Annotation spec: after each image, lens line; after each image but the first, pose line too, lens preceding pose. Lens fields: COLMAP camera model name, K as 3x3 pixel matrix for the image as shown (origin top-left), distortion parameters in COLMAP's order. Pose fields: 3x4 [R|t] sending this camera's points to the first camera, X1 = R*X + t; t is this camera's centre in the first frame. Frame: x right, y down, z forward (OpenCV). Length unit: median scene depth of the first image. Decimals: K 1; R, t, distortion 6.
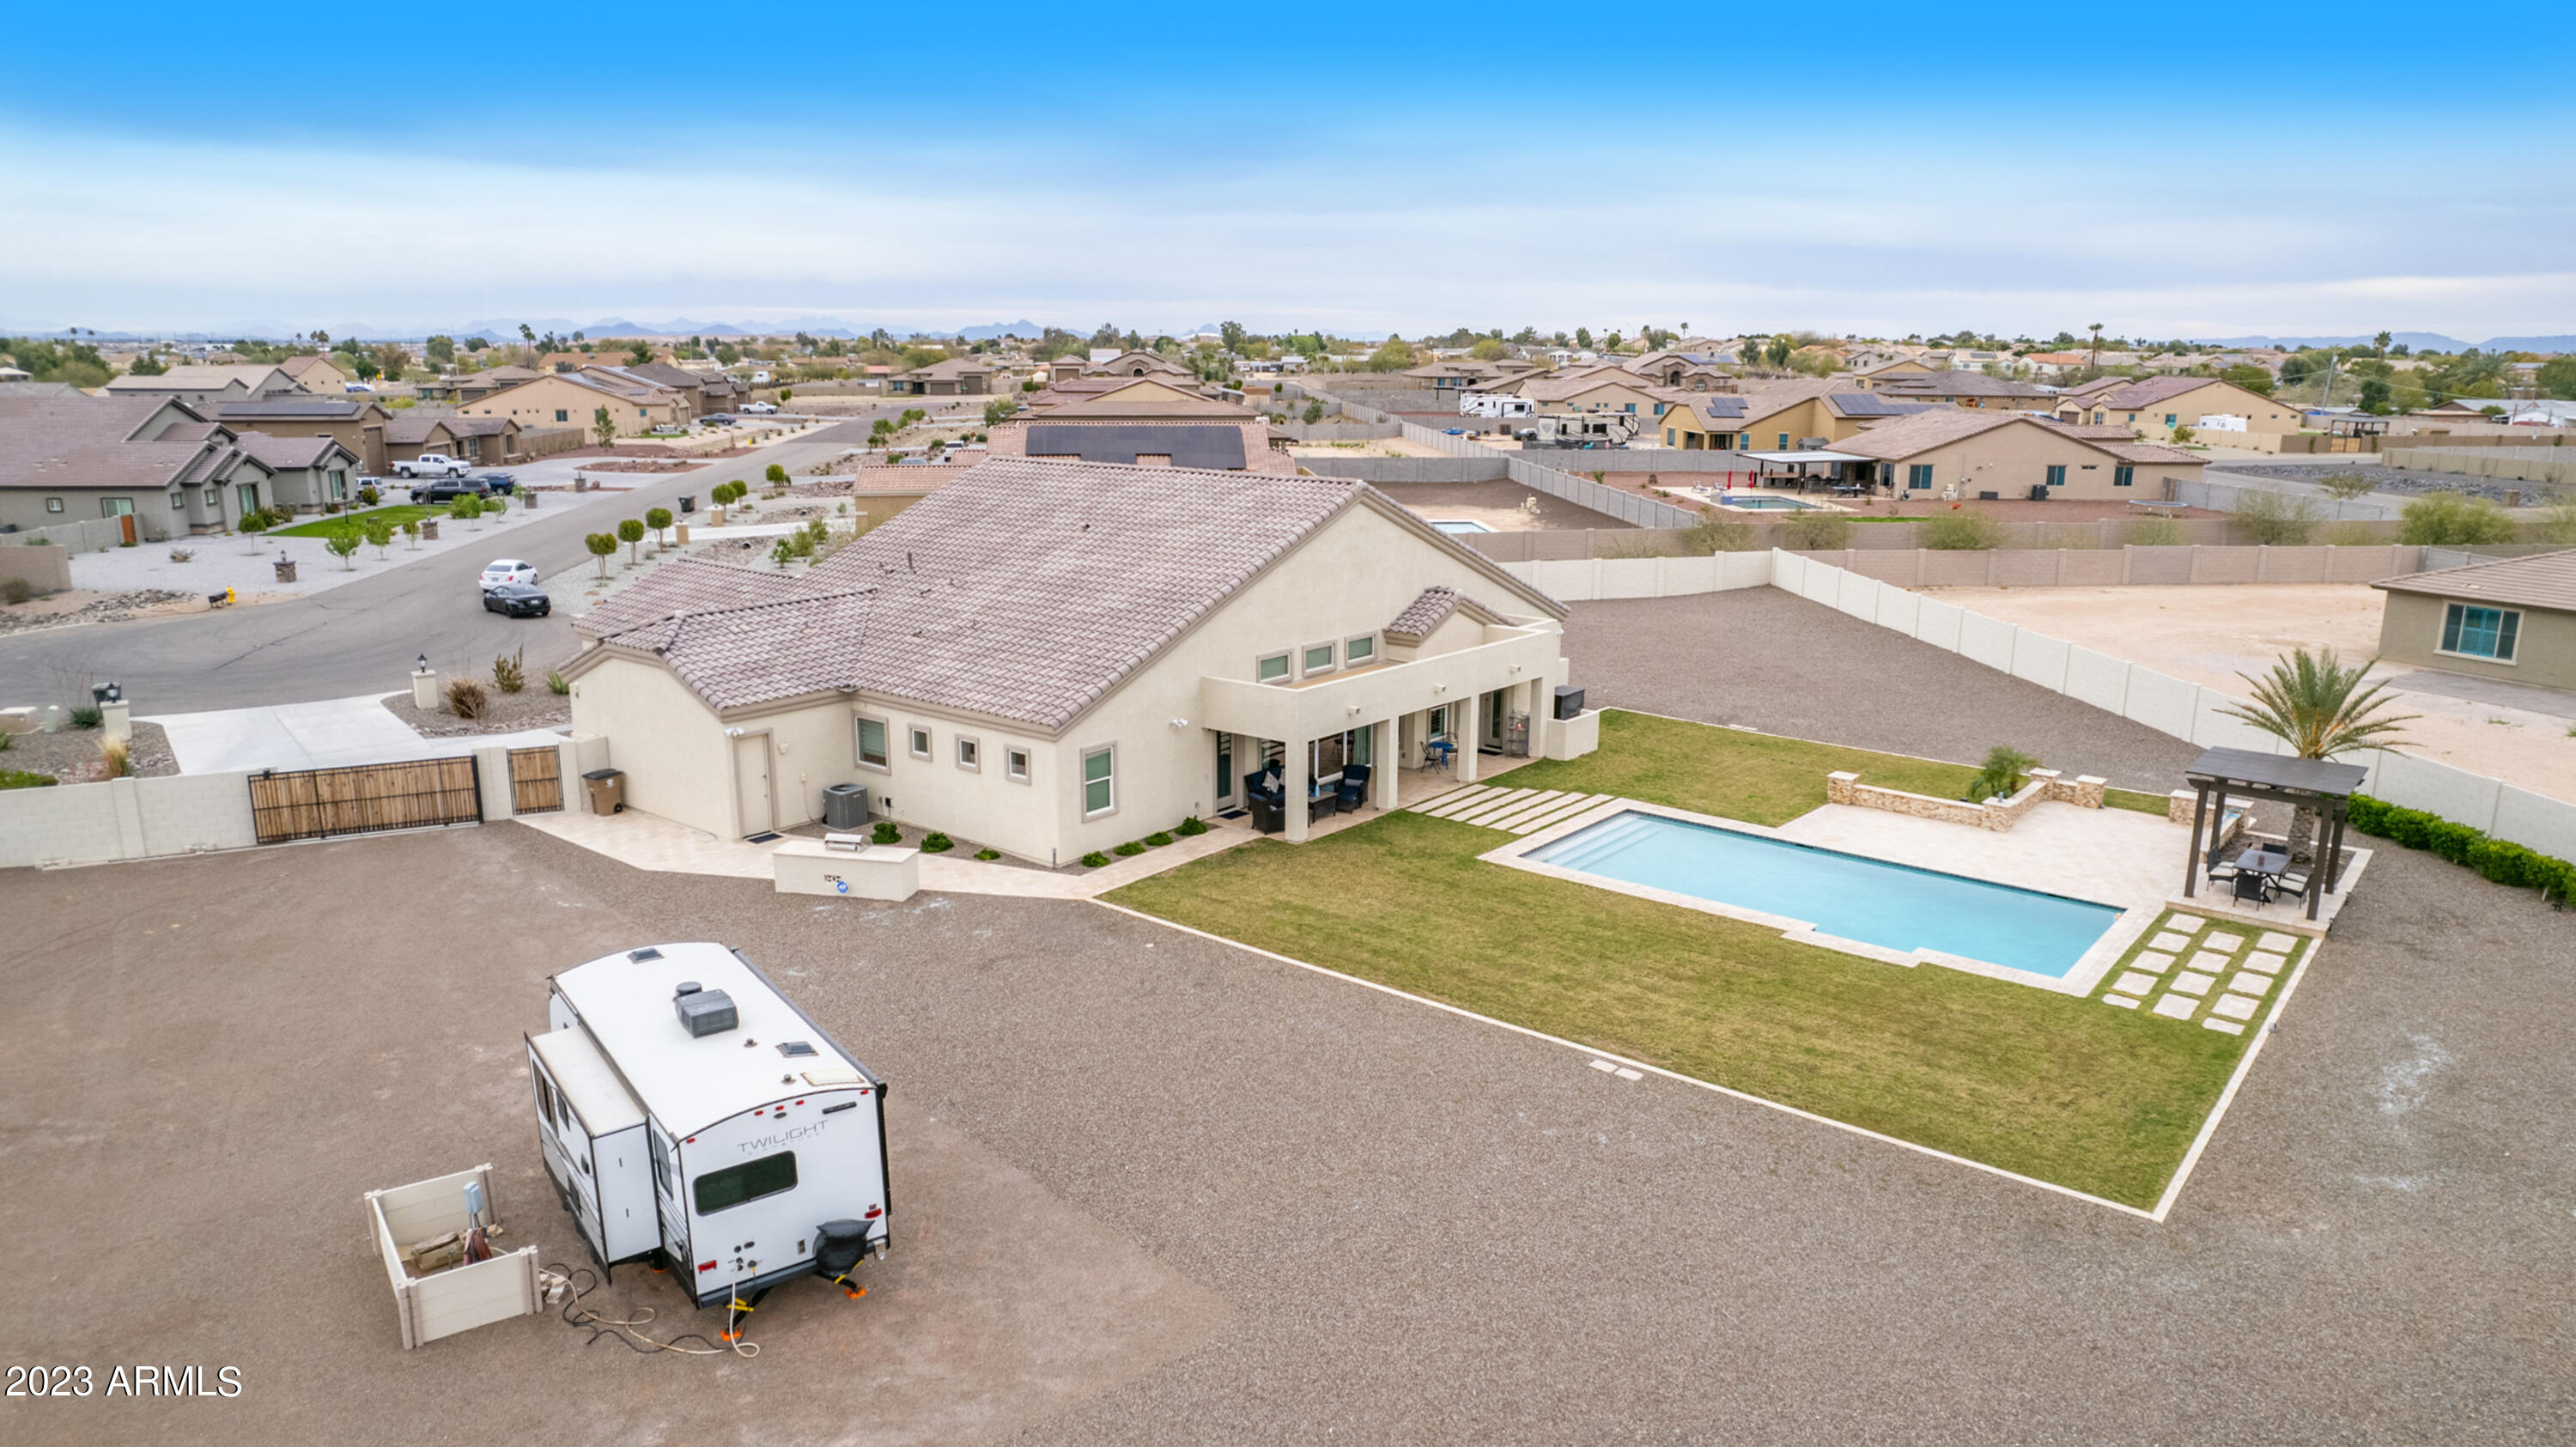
lens RADIAL K [[1677.5, 0, 1294.6], [0, 1677.5, 732.1], [0, 0, 1]] dist [-0.082575, 0.077738]
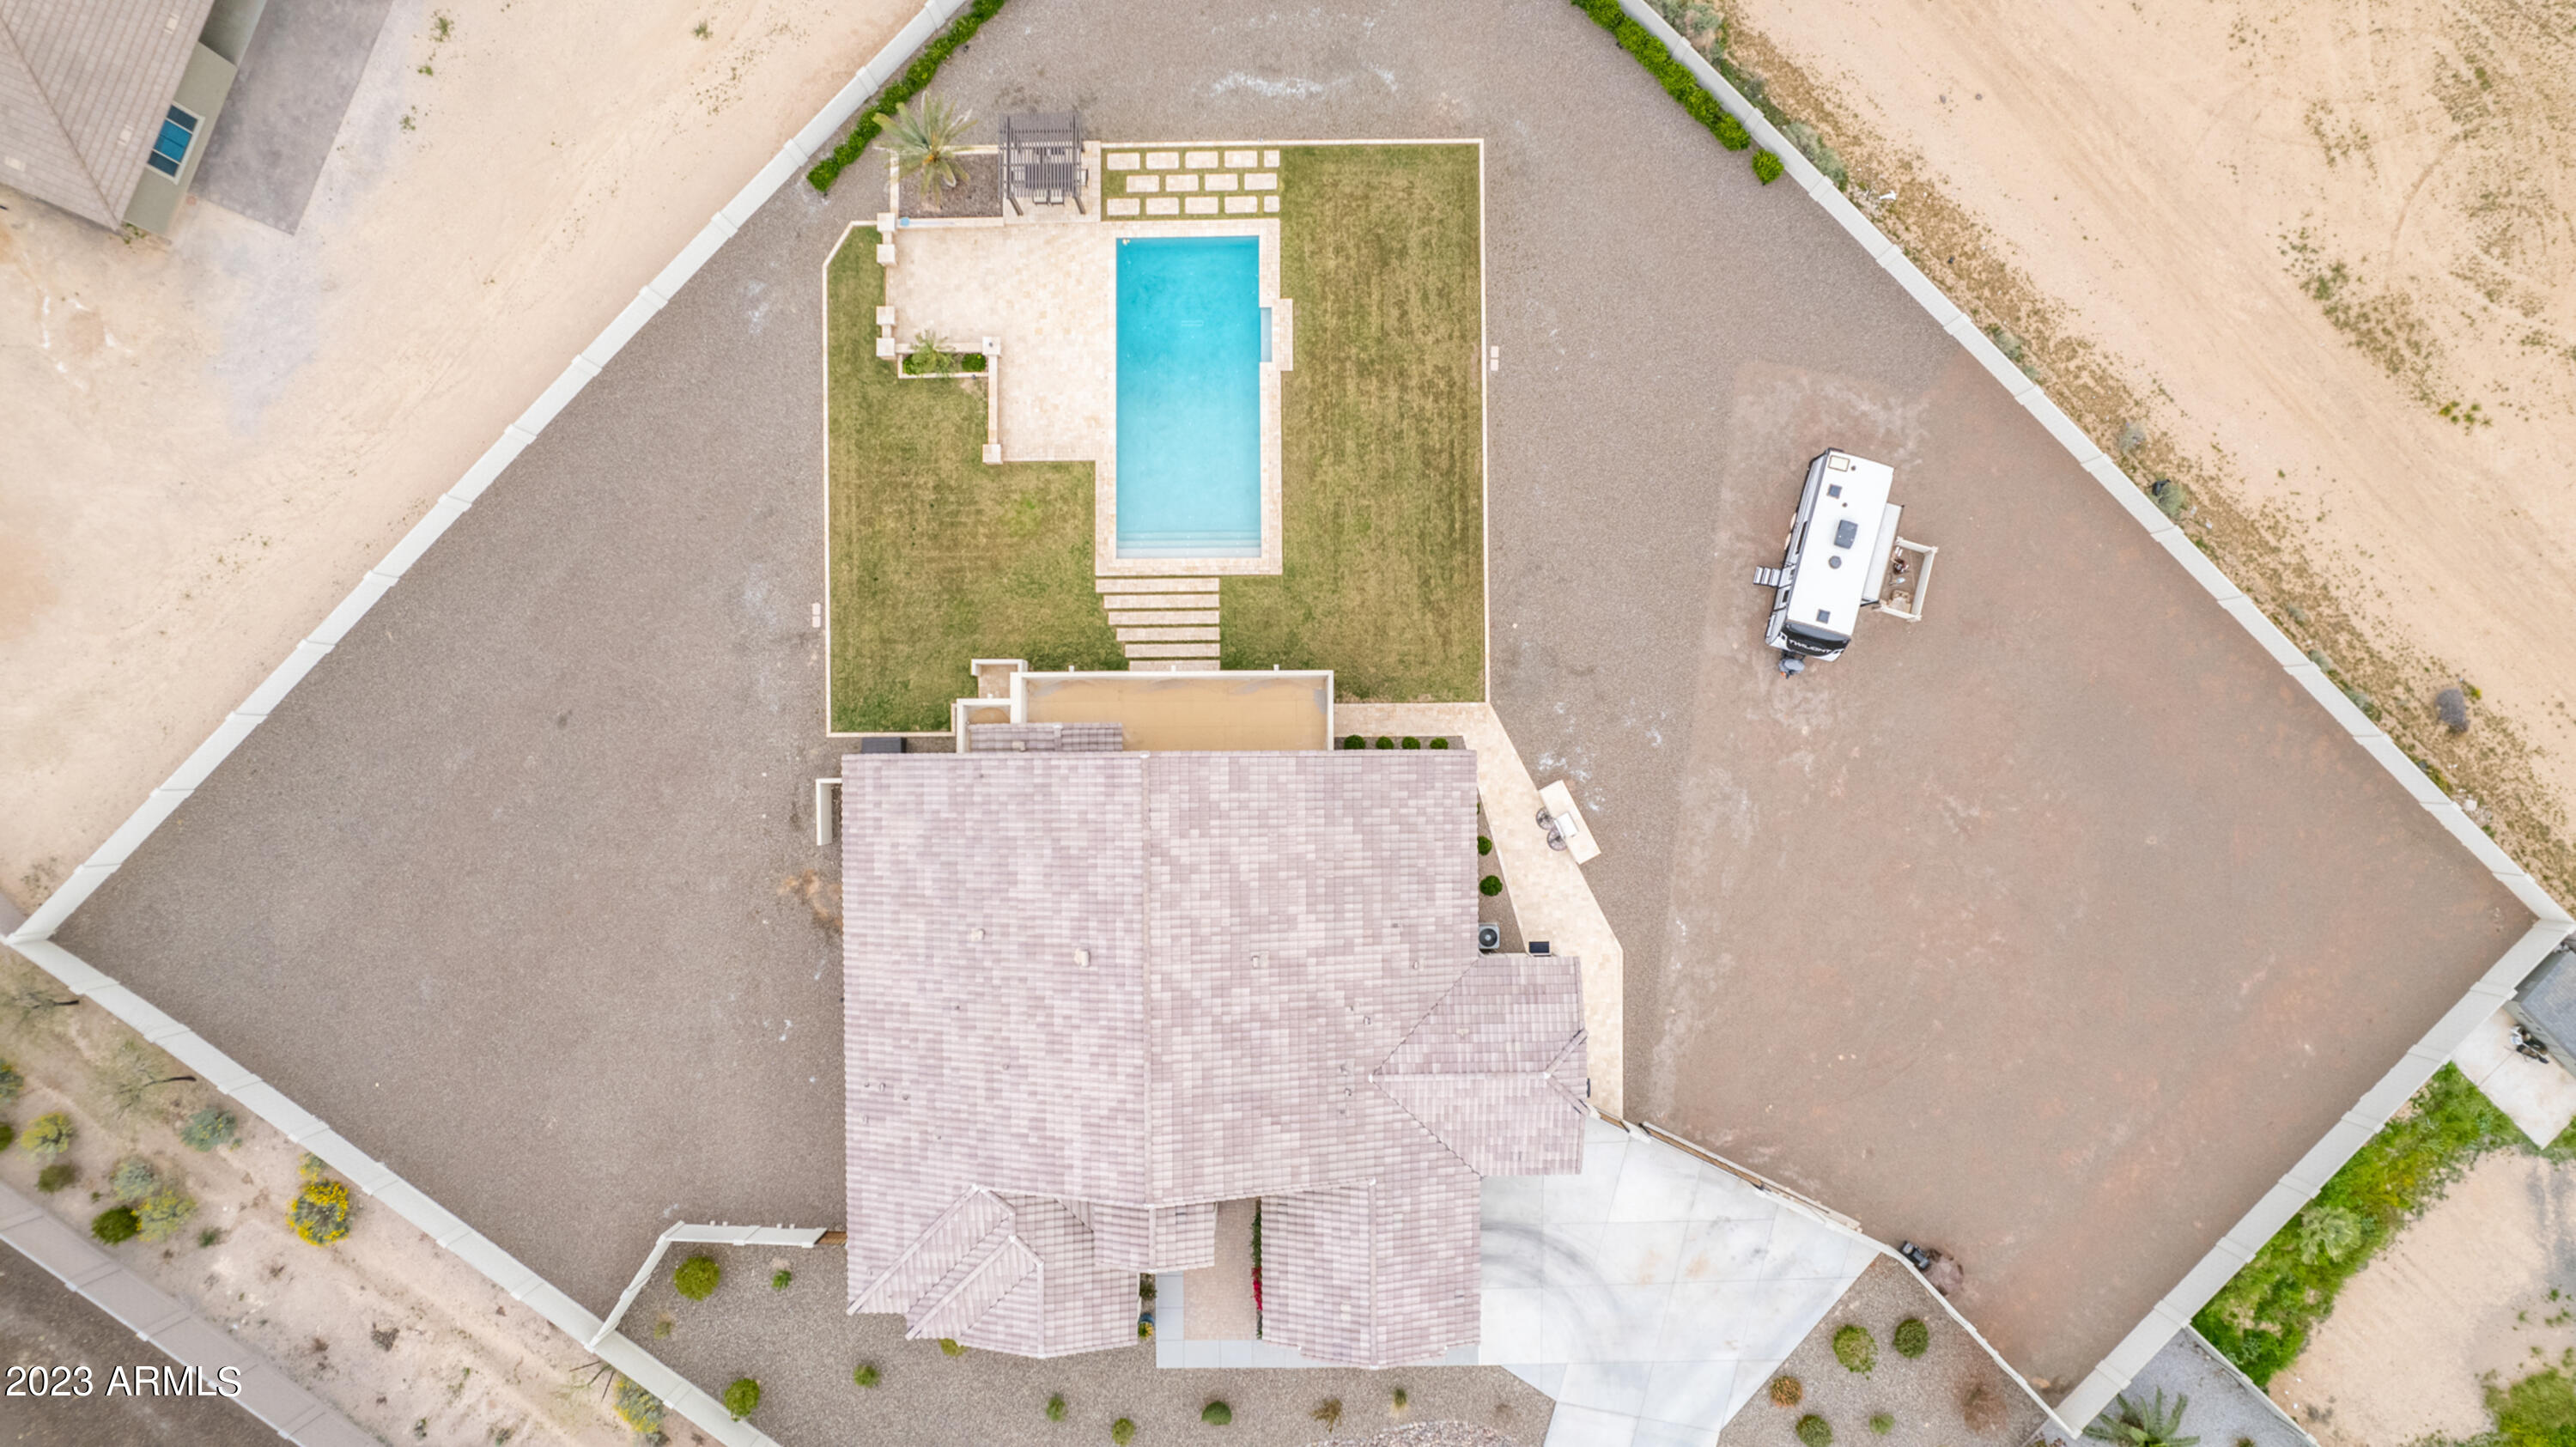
lens RADIAL K [[1666.0, 0, 1291.6], [0, 1666.0, 735.2], [0, 0, 1]] dist [-0.066884, 0.056394]
pose [[-0.637272, -0.770638, -0.000967, -0.016135], [0.178303, -0.148667, 0.972680, -1.446657], [-0.749728, 0.619689, 0.232149, 0.684307]]
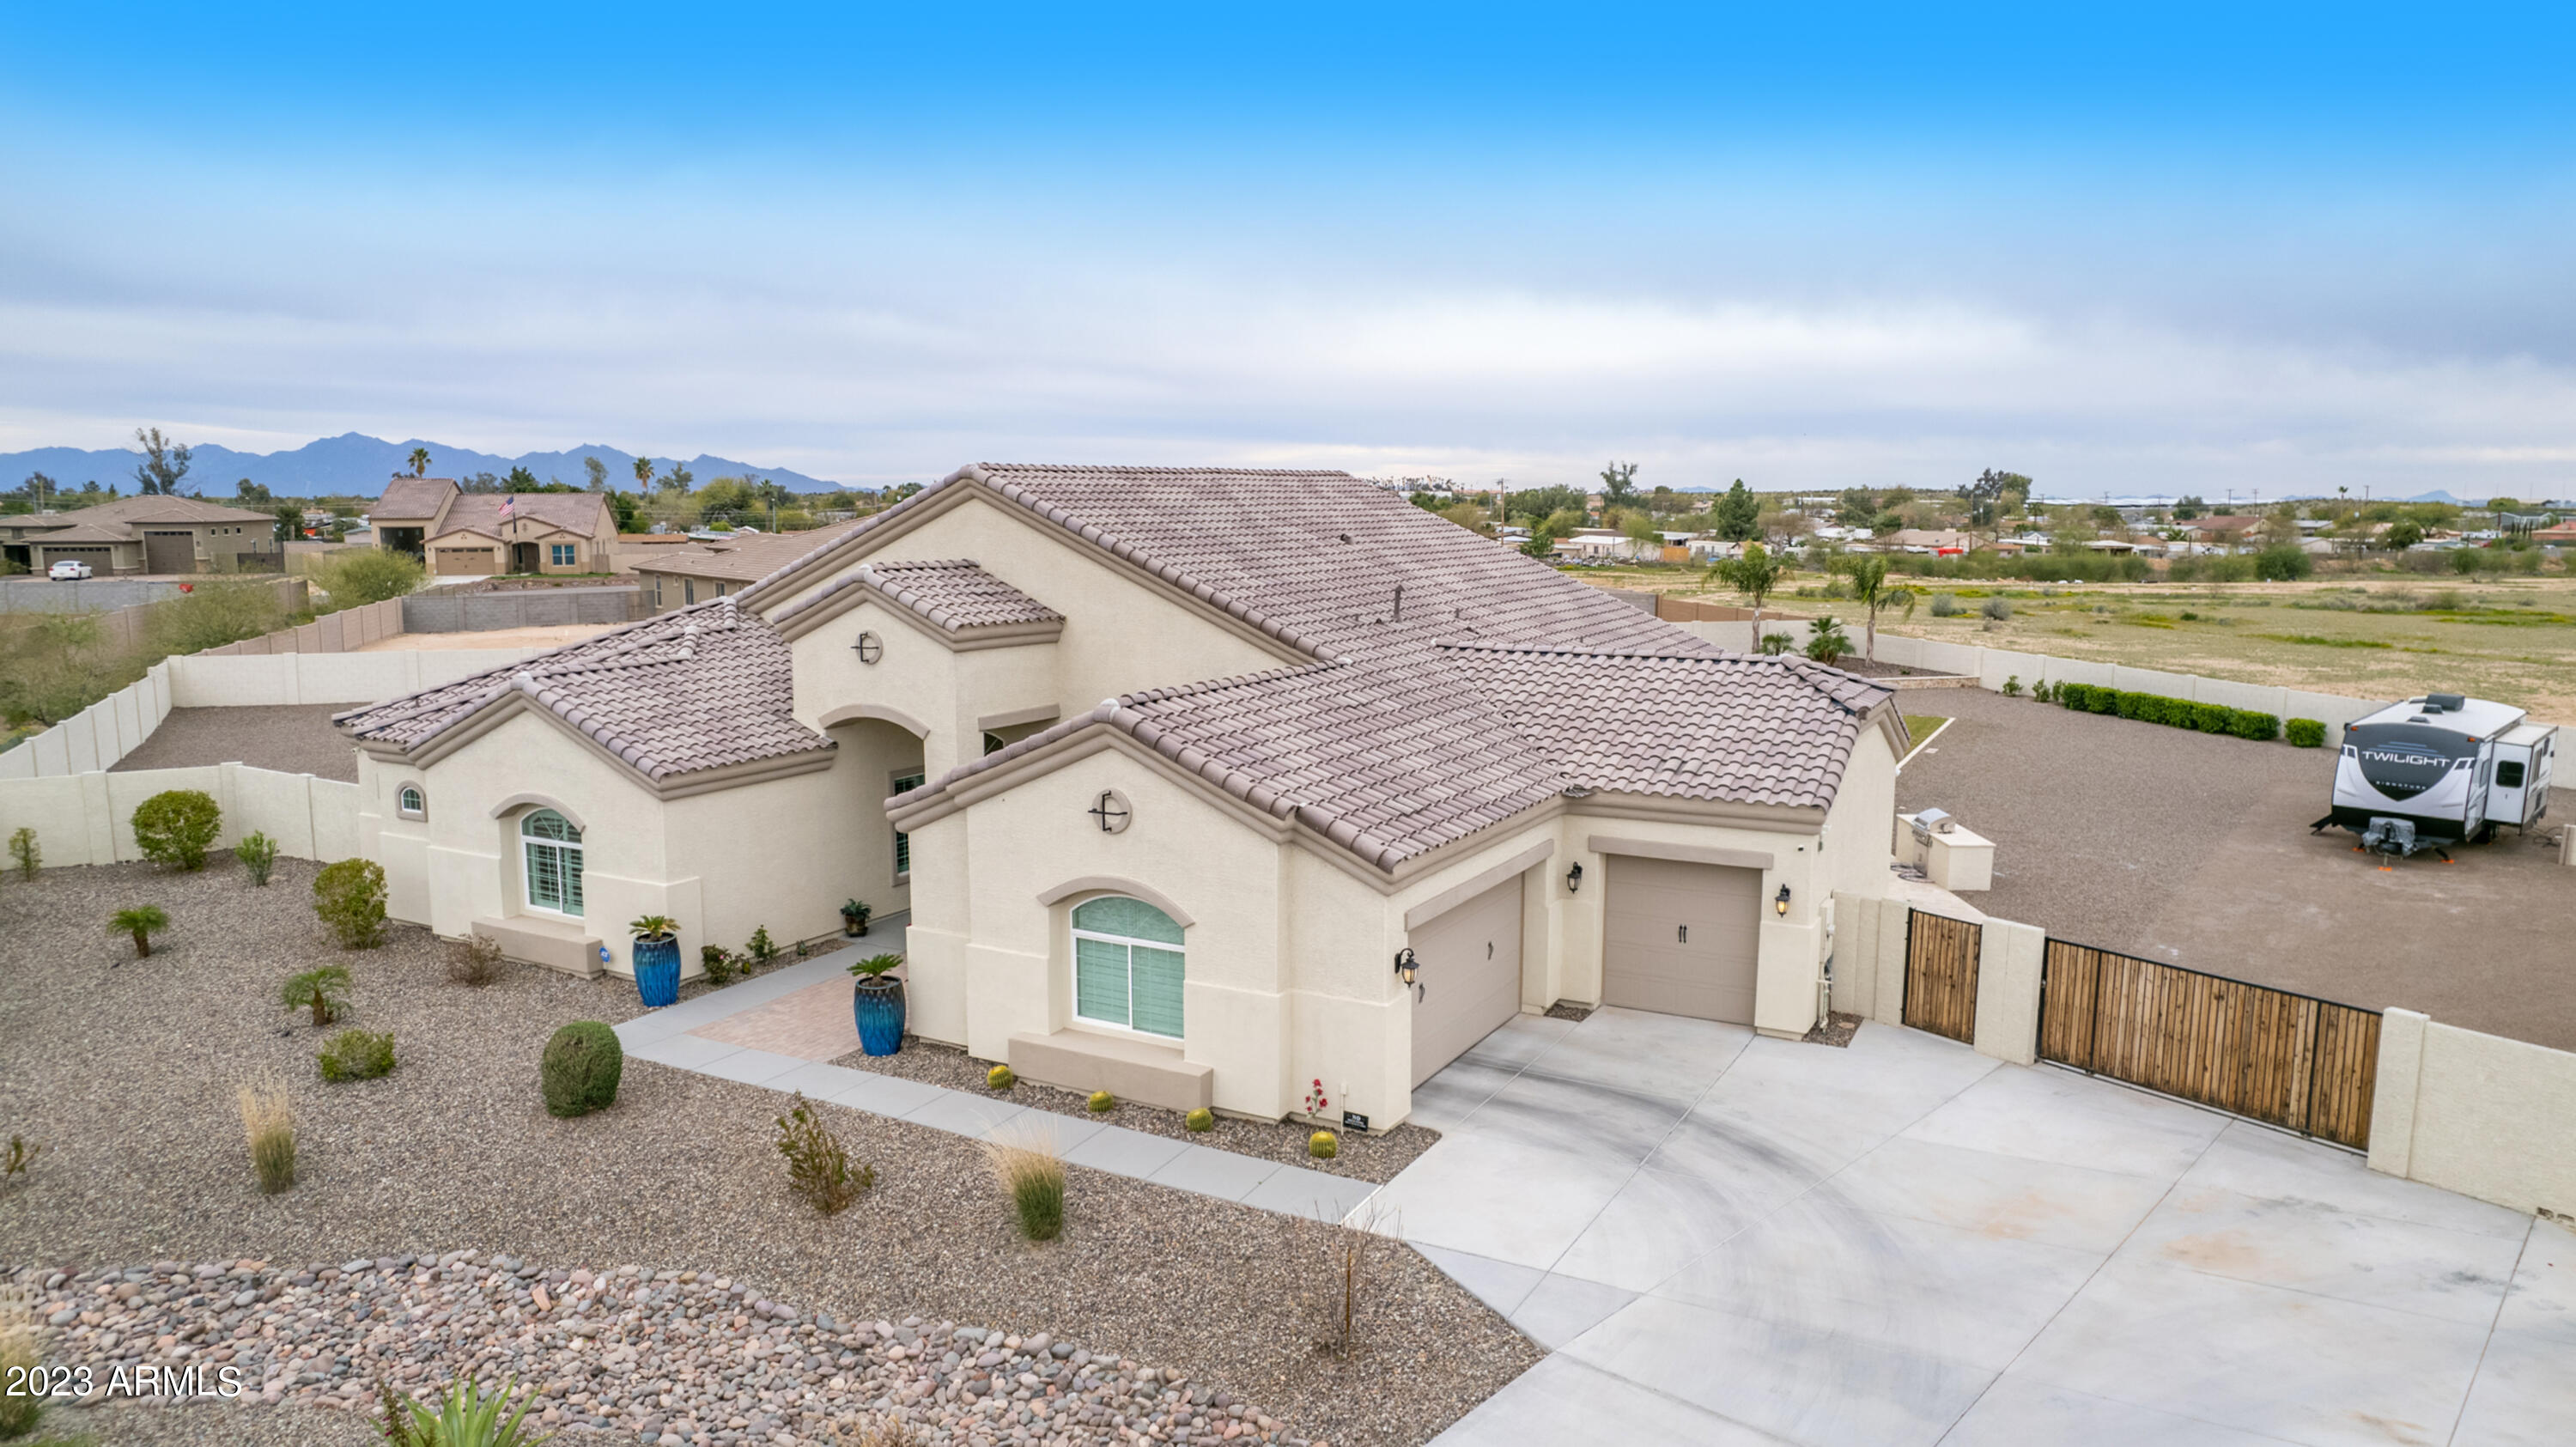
lens RADIAL K [[1671.7, 0, 1294.5], [0, 1671.7, 735.9], [0, 0, 1]] dist [-0.073052, 0.064920]
pose [[-0.182717, -0.147295, 0.972069, -0.988121], [0.220154, 0.957477, 0.186465, -0.209816], [-0.958200, 0.248076, -0.142520, 1.317557]]
